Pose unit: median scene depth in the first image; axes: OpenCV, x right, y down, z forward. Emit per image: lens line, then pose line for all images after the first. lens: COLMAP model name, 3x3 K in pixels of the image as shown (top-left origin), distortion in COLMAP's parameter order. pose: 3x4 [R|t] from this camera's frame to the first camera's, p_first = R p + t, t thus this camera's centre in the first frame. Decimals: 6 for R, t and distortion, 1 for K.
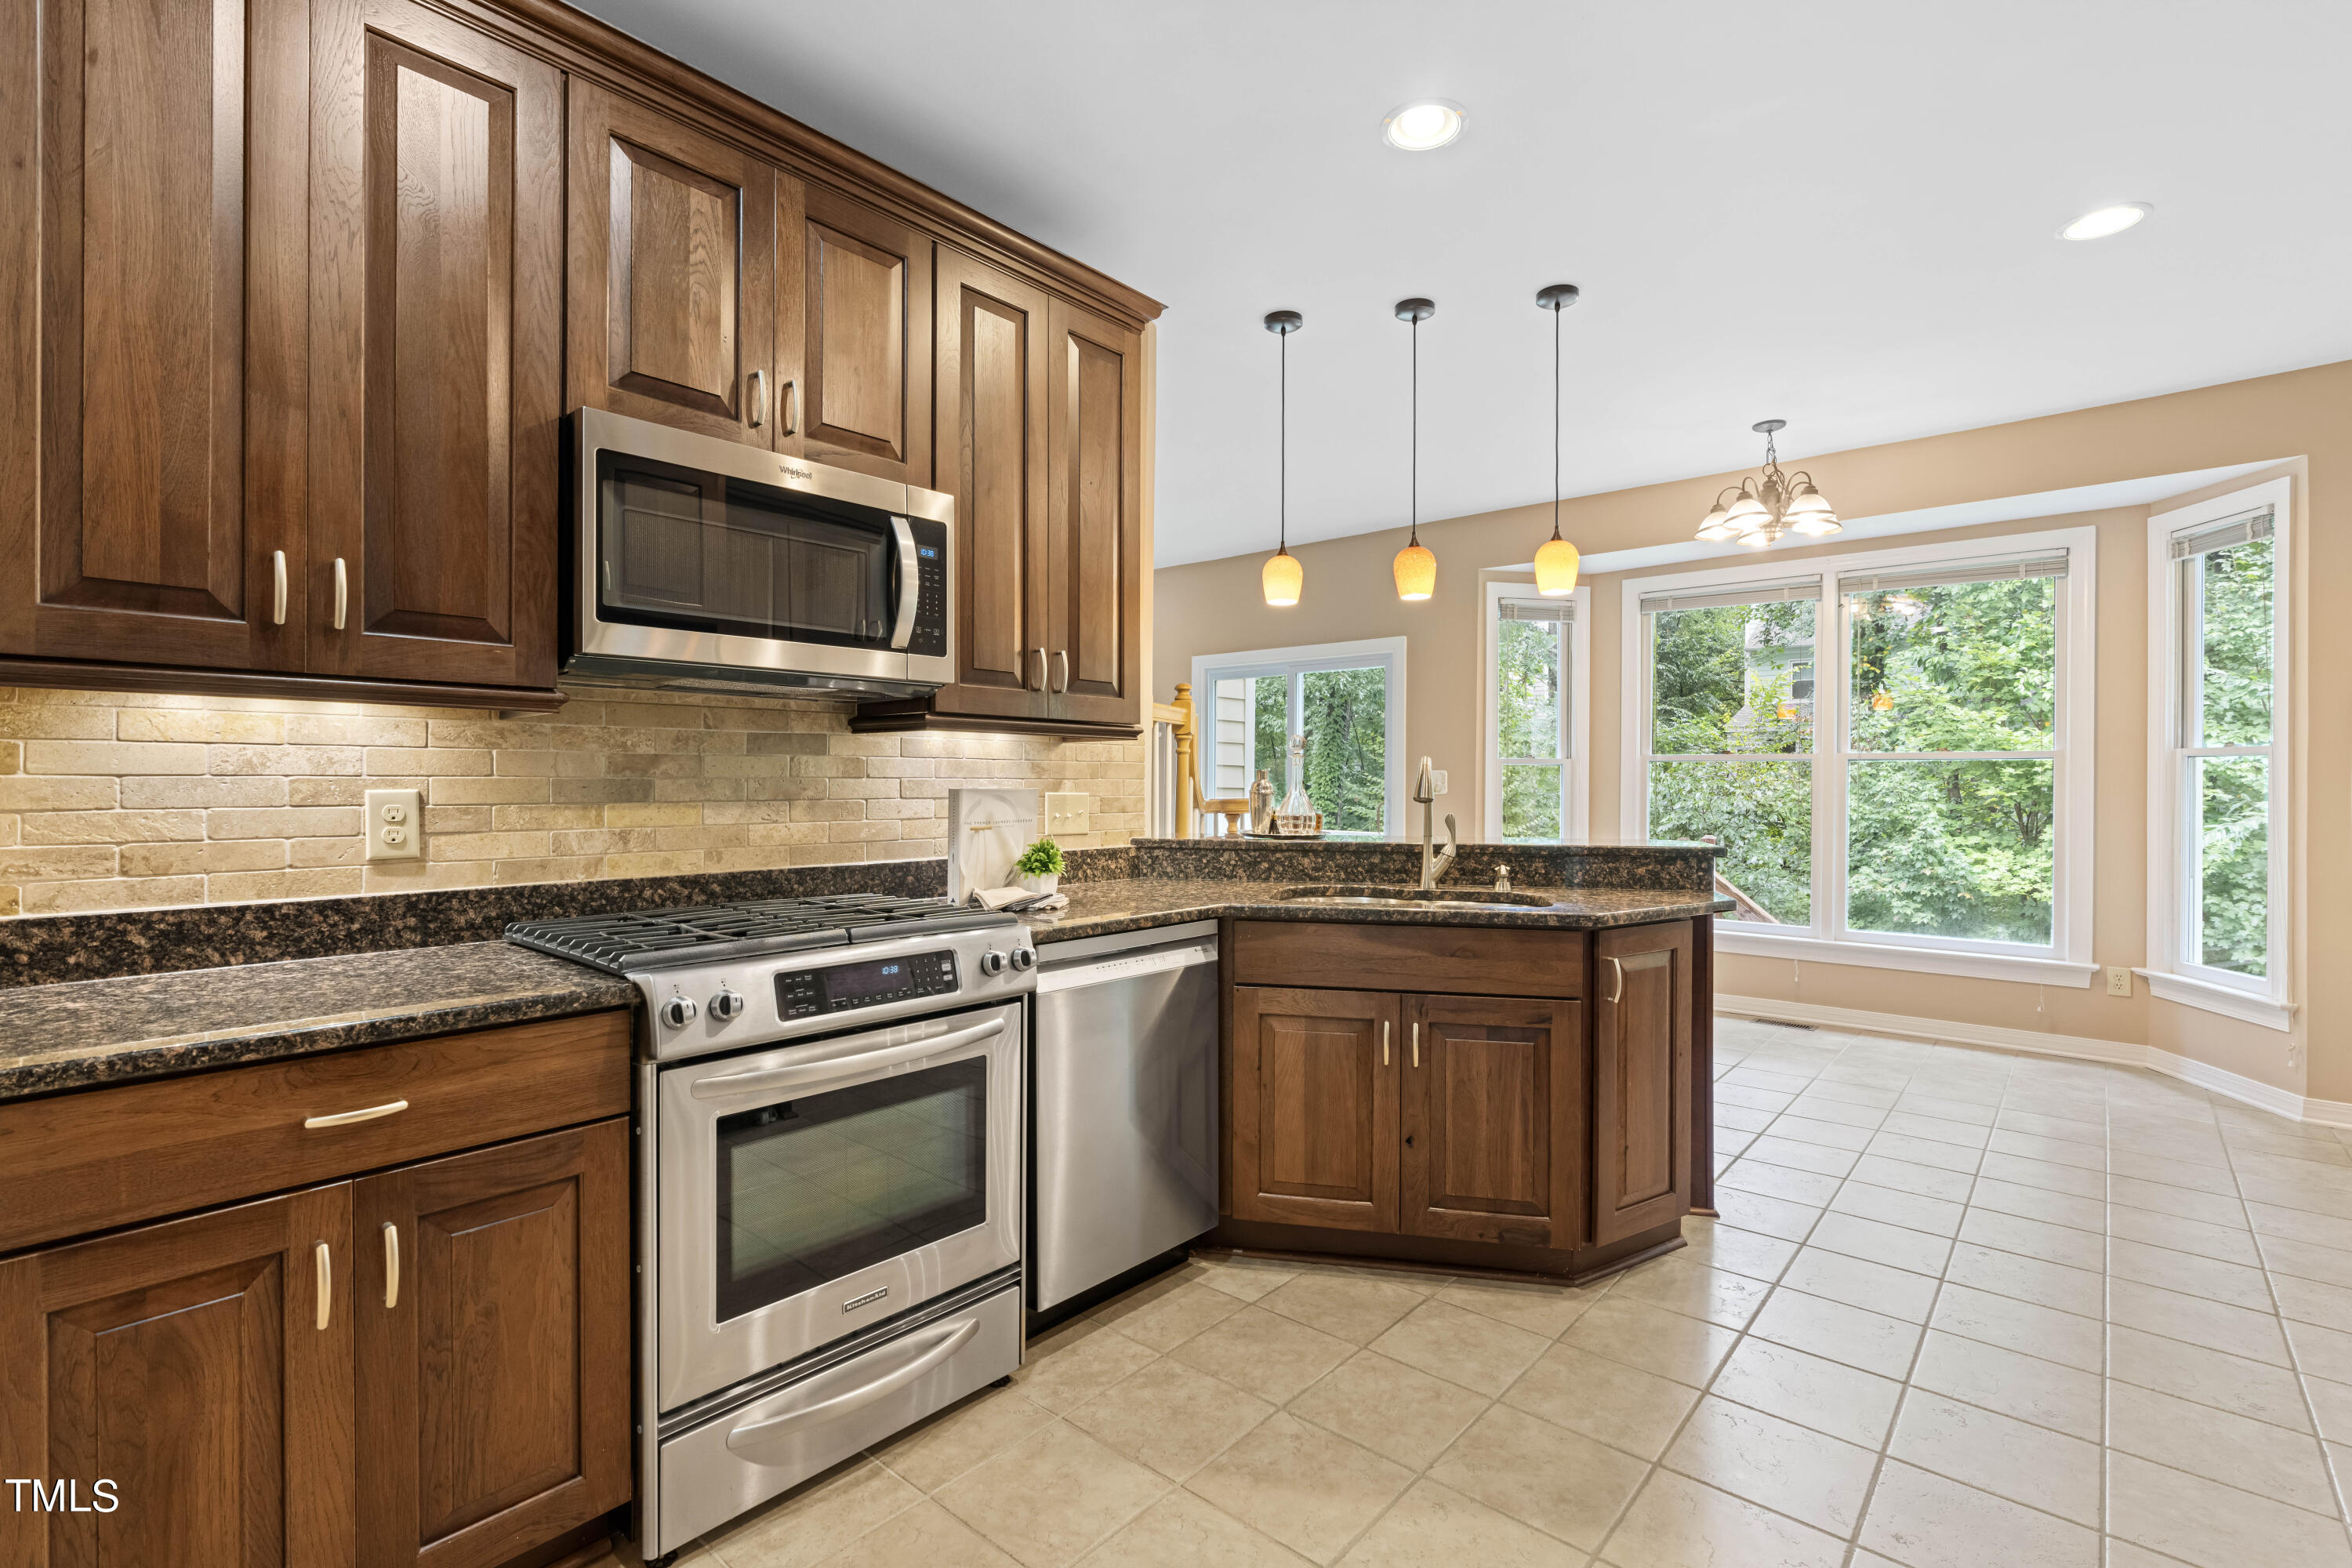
lens RADIAL K [[1066.2, 0, 1205.5], [0, 1066.2, 781.6], [0, 0, 1]] dist [-0.012891, 0.003296]
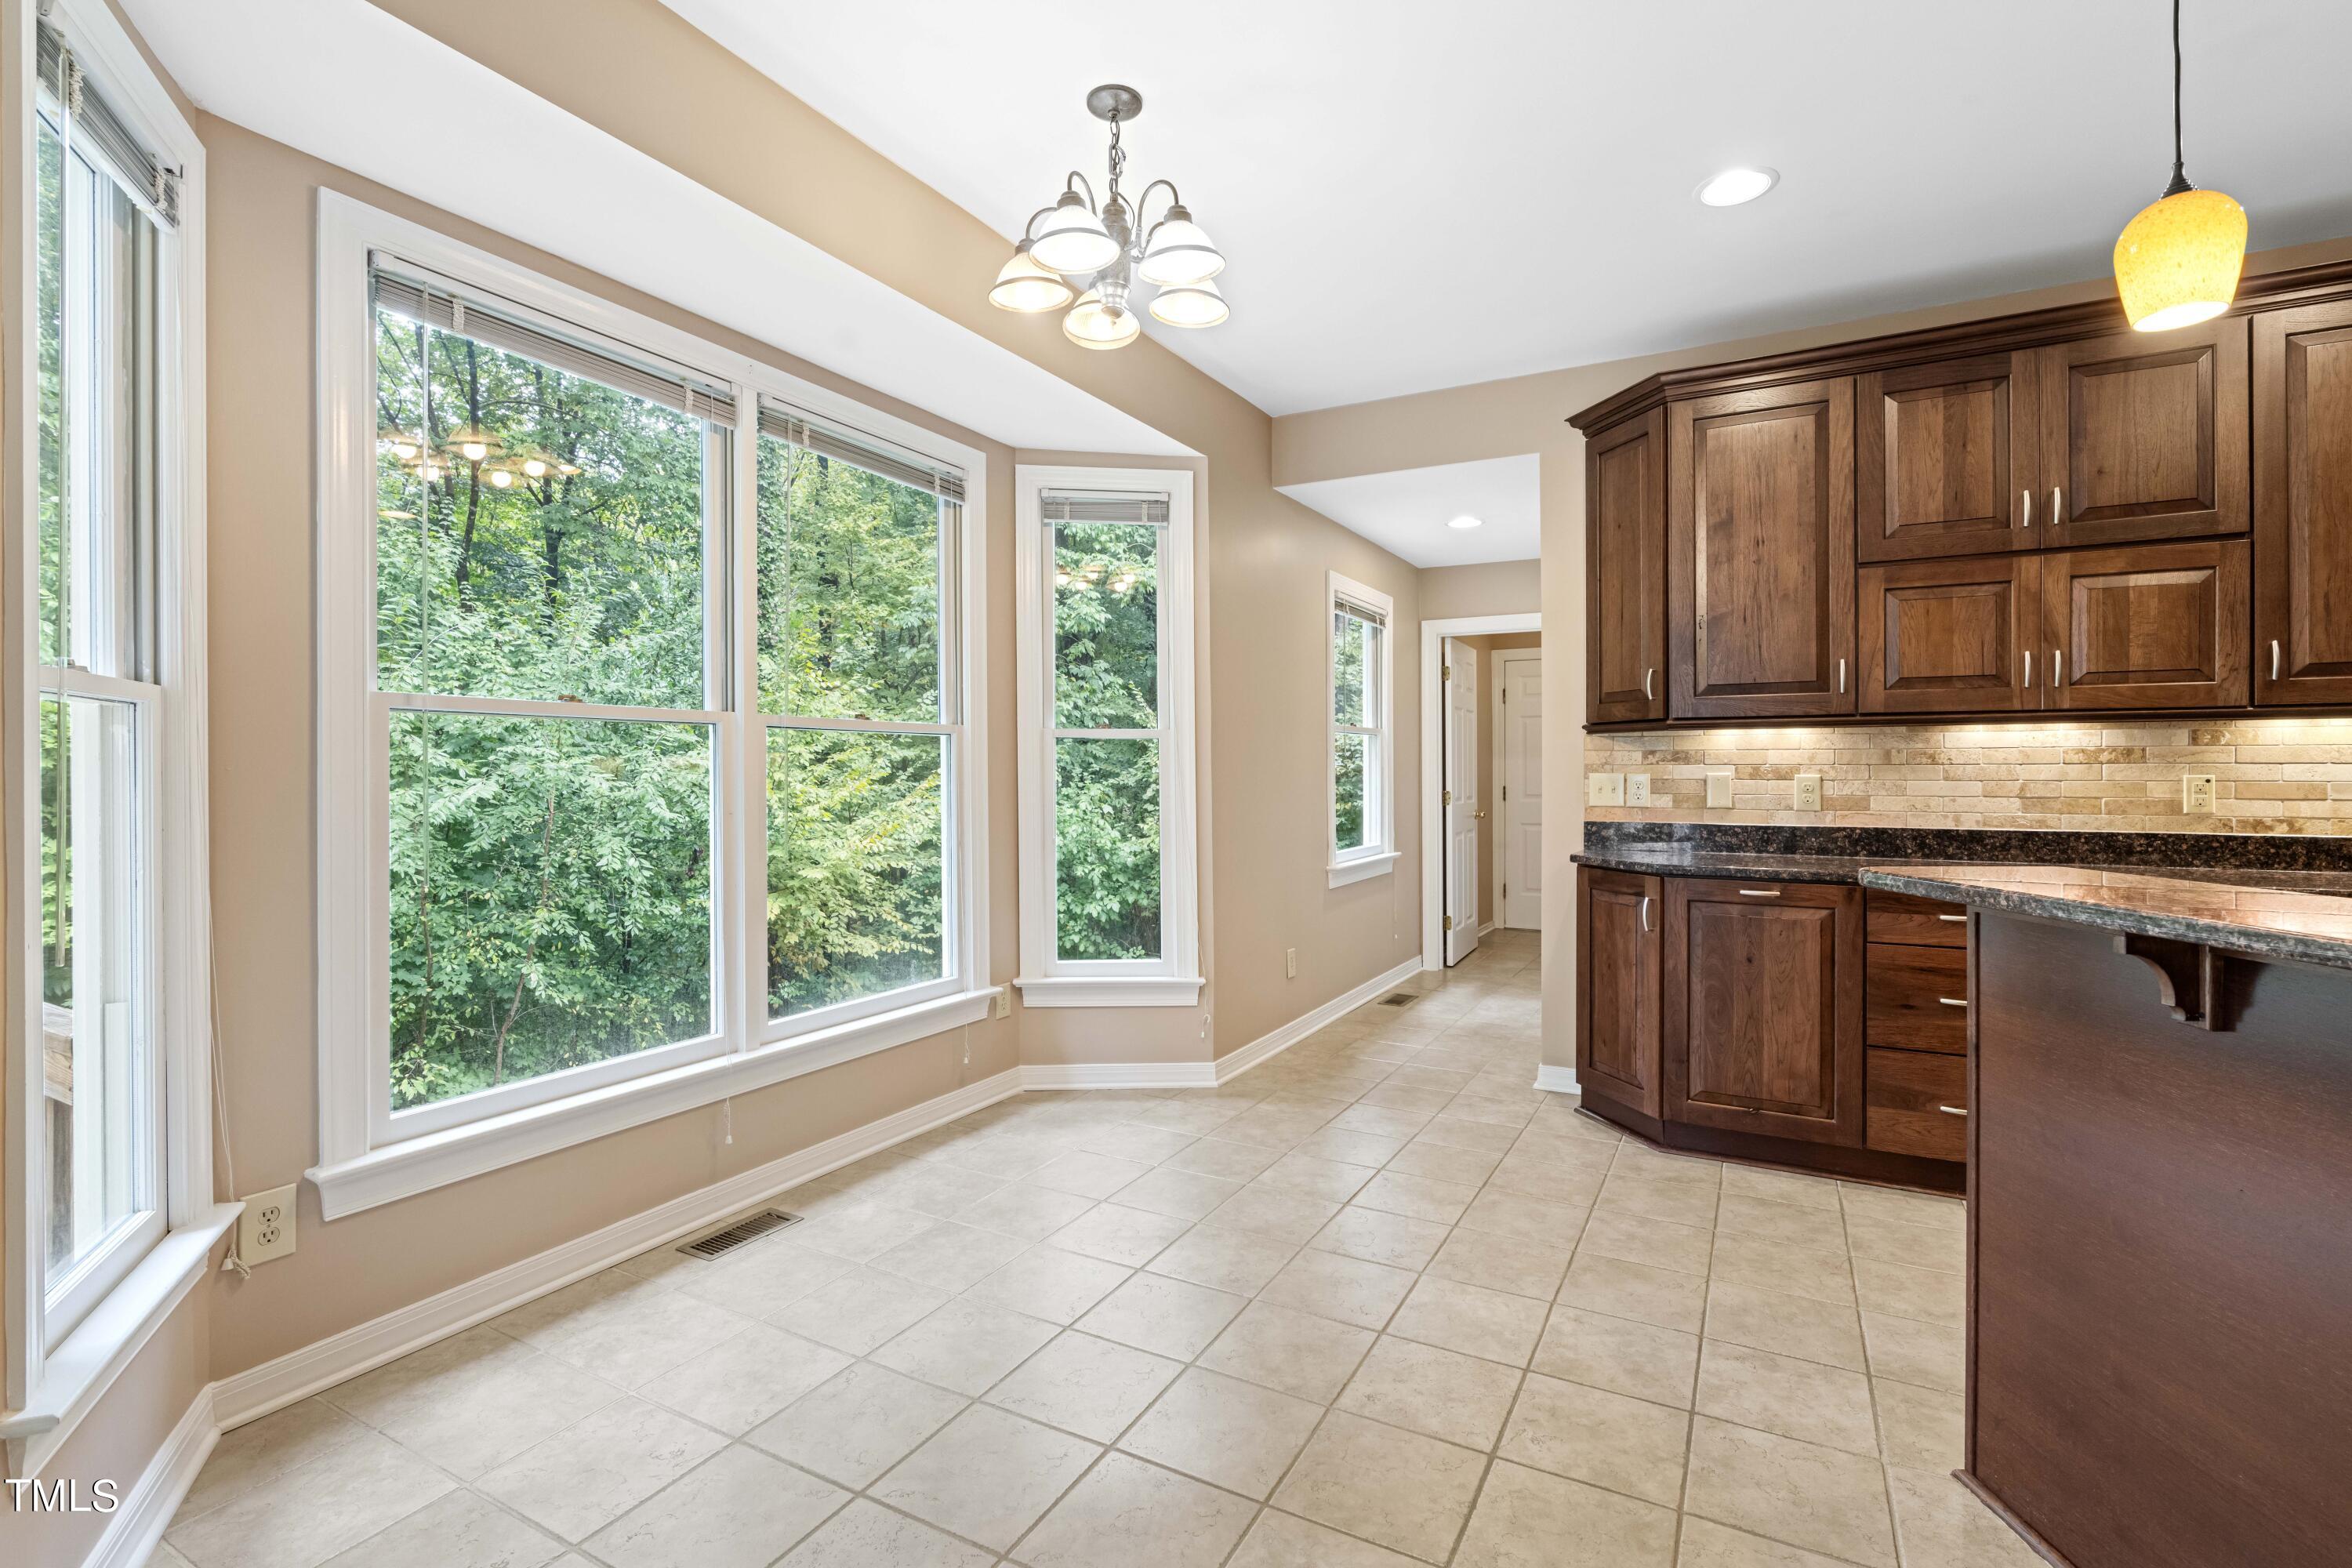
lens RADIAL K [[1066.2, 0, 1181.0], [0, 1066.2, 769.8], [0, 0, 1]] dist [-0.012891, 0.003296]
pose [[-0.208408, -0.002083, 0.978040, -0.002199], [0.001055, 0.999997, 0.002355, 0.002202], [-0.978041, 0.001523, -0.208405, 1.244694]]
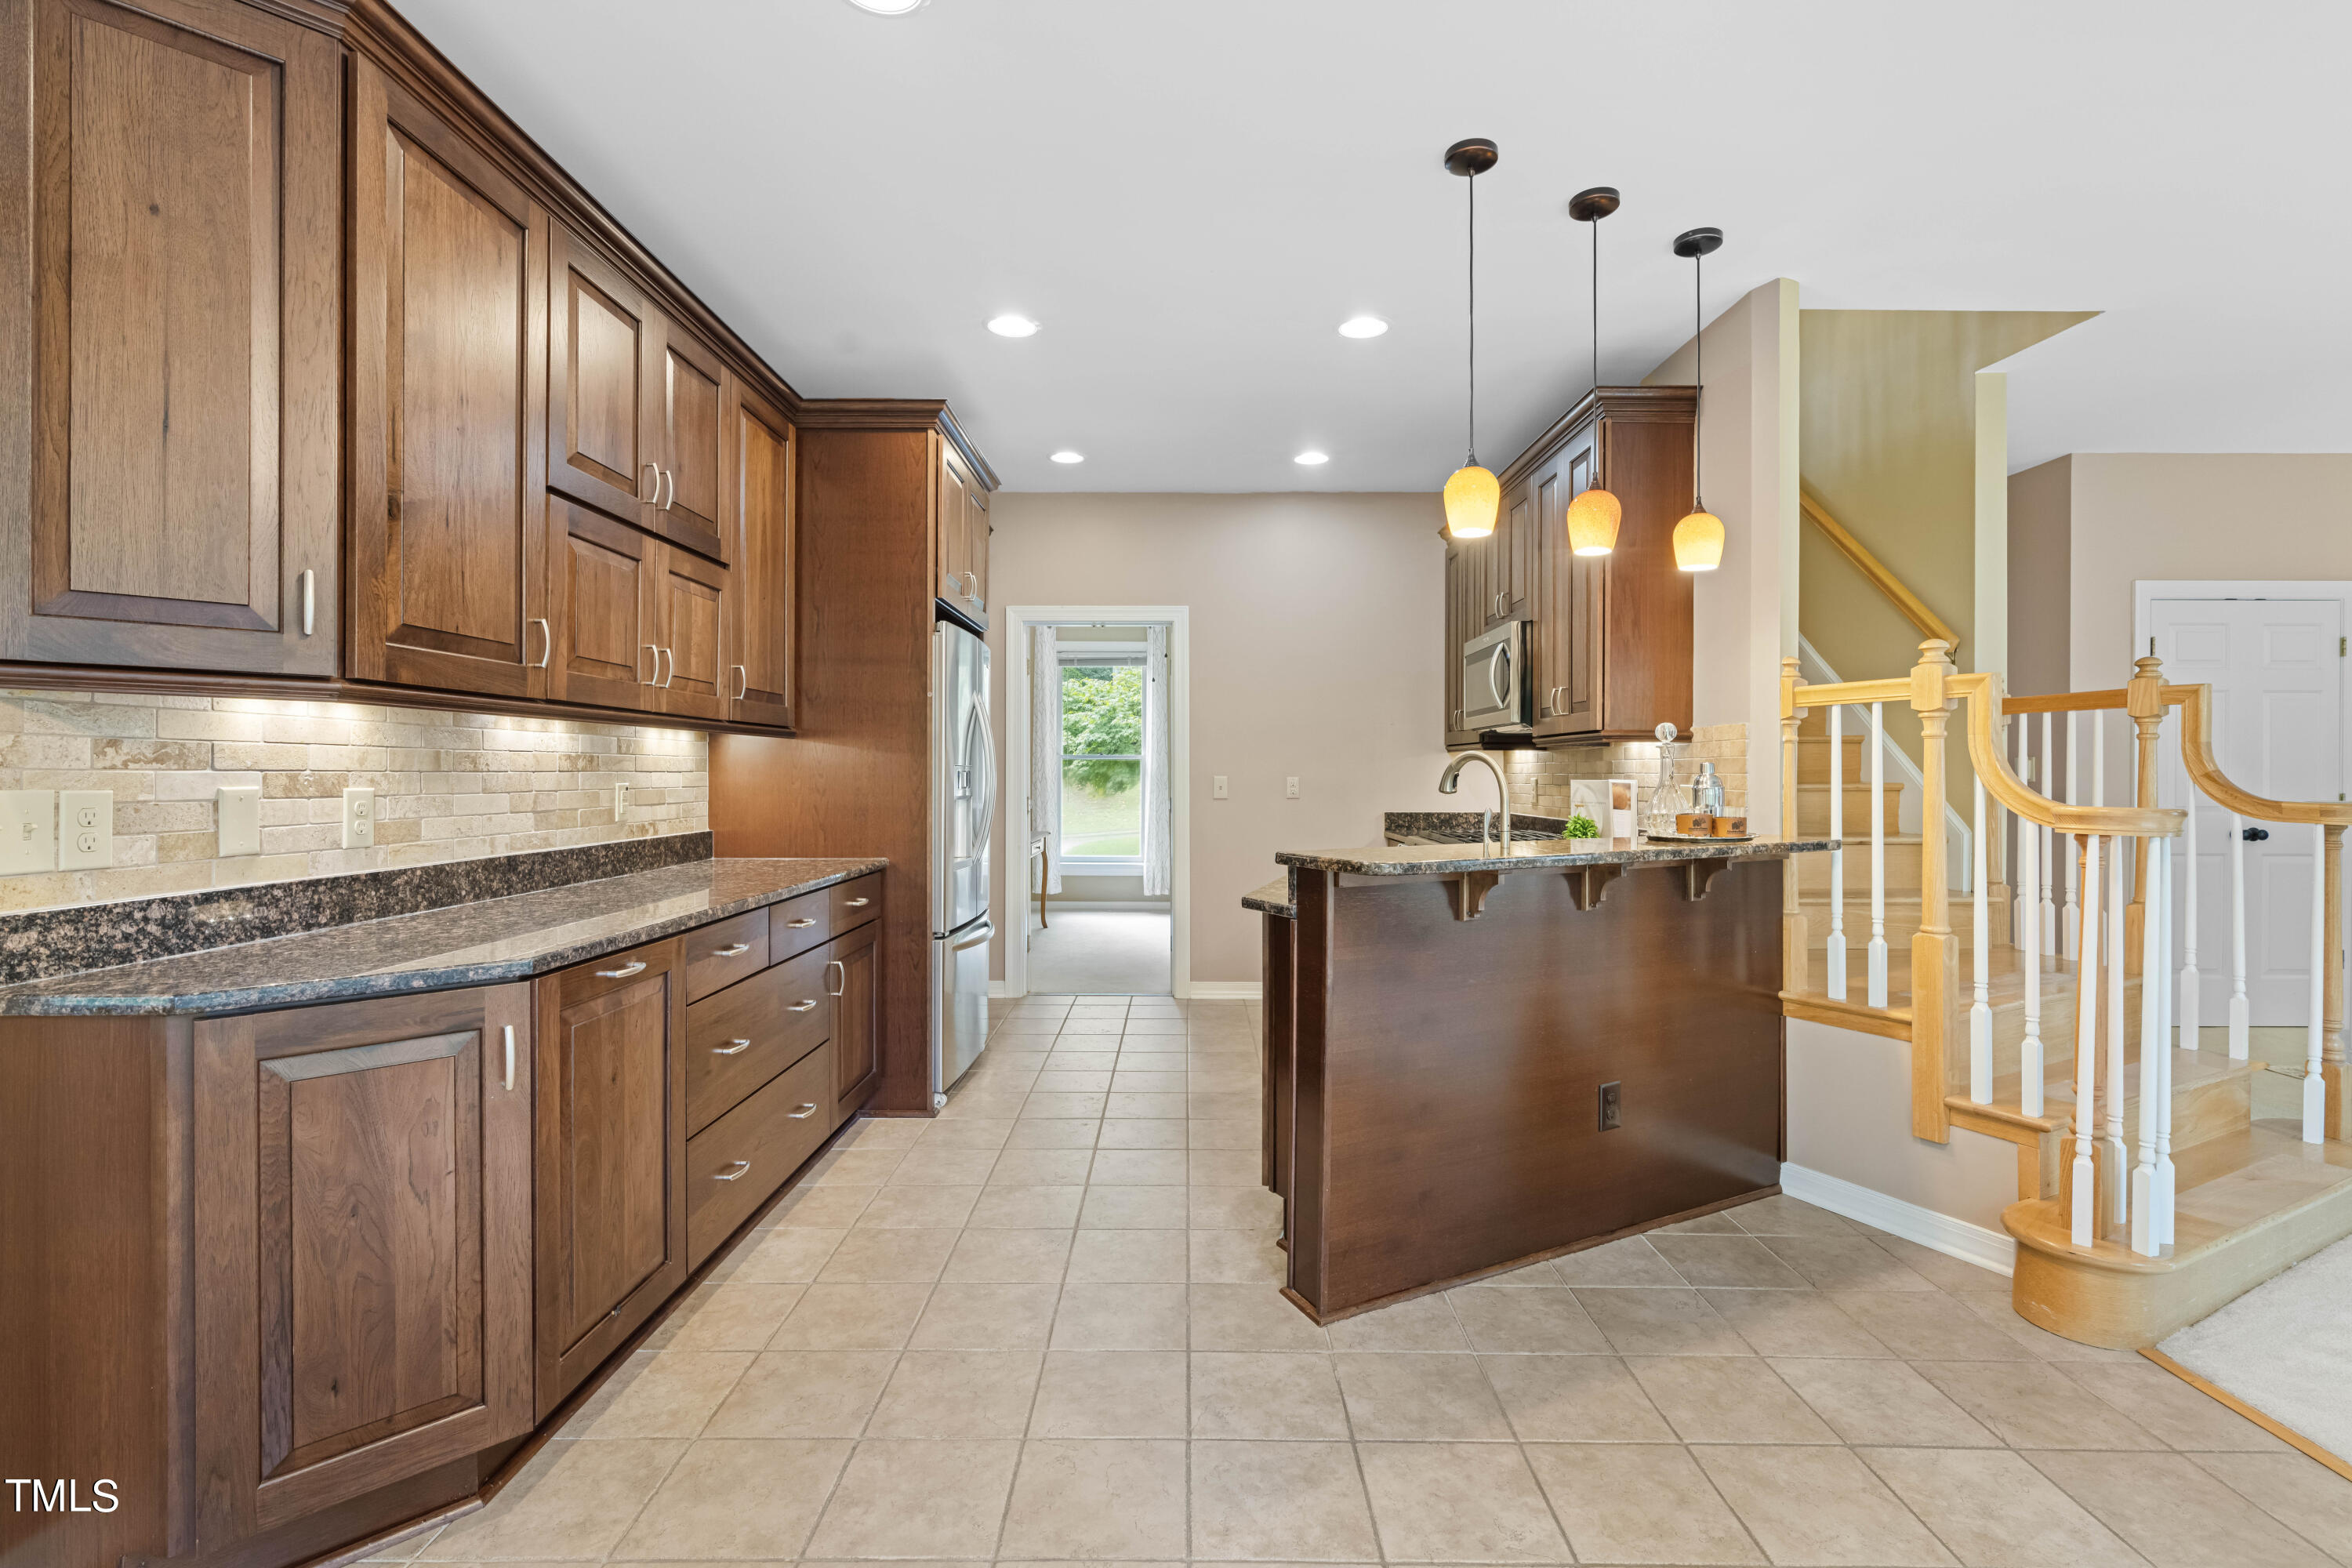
lens RADIAL K [[1066.2, 0, 1184.9], [0, 1066.2, 780.9], [0, 0, 1]] dist [-0.012891, 0.003296]
pose [[-0.759034, -0.000304, -0.651051, 0.839017], [-0.005579, 0.999966, 0.006037, -0.000205], [0.651027, 0.008214, -0.759010, 1.222041]]
